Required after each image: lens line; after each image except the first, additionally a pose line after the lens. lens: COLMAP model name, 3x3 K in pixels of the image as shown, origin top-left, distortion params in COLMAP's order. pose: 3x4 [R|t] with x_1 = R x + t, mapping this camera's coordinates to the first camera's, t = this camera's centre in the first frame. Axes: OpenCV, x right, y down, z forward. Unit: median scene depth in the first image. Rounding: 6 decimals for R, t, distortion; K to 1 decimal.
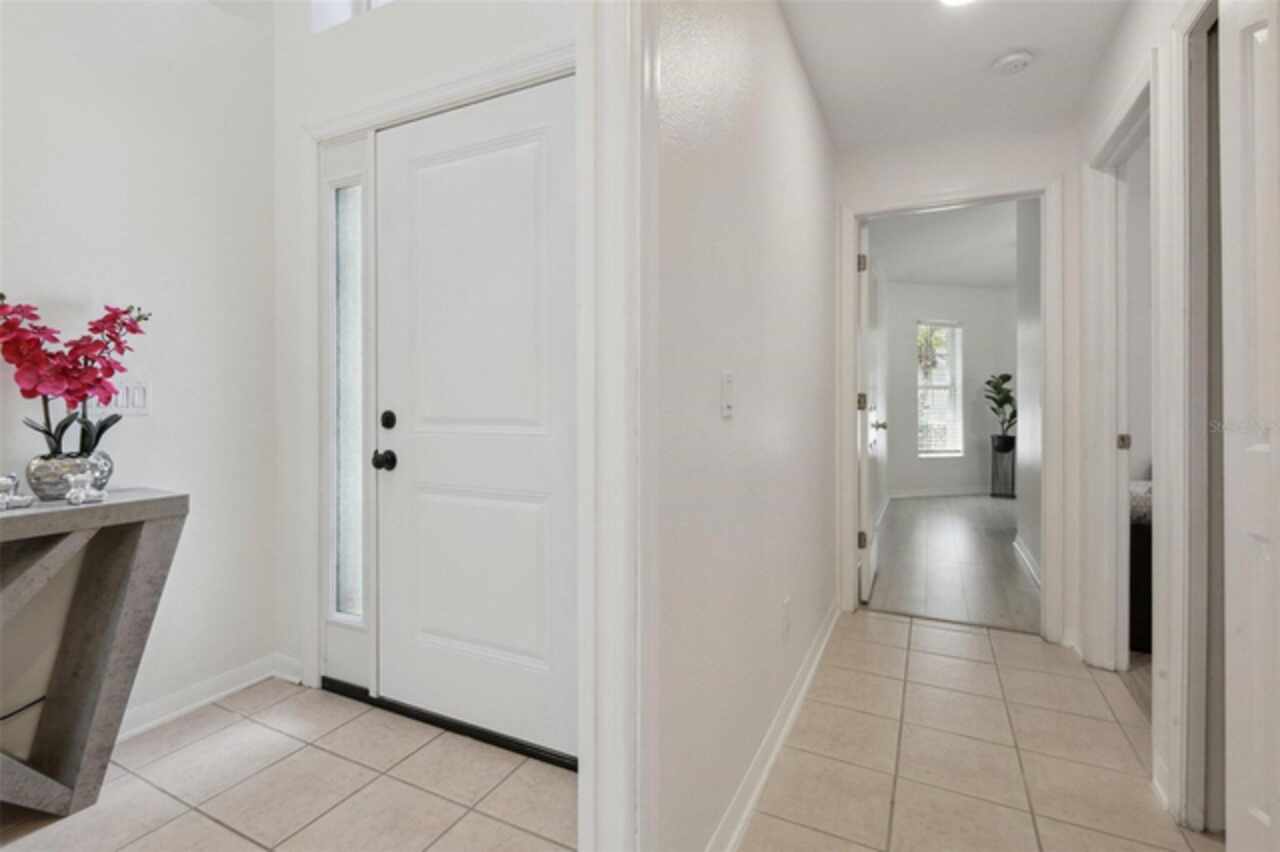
lens RADIAL K [[586.8, 0, 623.9], [0, 586.8, 397.6], [0, 0, 1]] dist [-0.001581, -0.000564]
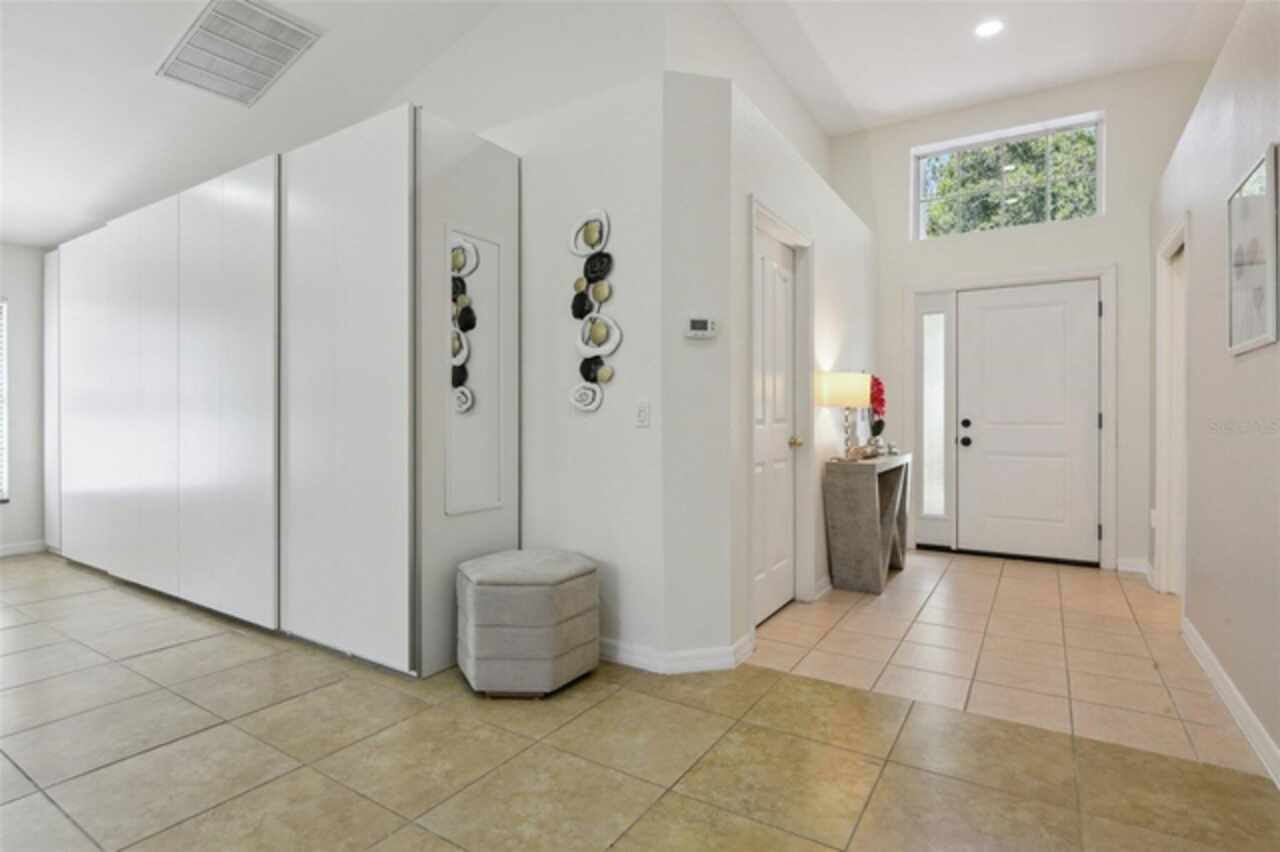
lens RADIAL K [[651.1, 0, 641.9], [0, 651.1, 418.0], [0, 0, 1]] dist [-0.005681, -0.001291]
pose [[0.994283, 0.003091, -0.106729, -1.337432], [-0.002739, 0.999990, 0.003443, 0.011861], [0.106738, -0.003131, 0.994282, -1.554836]]
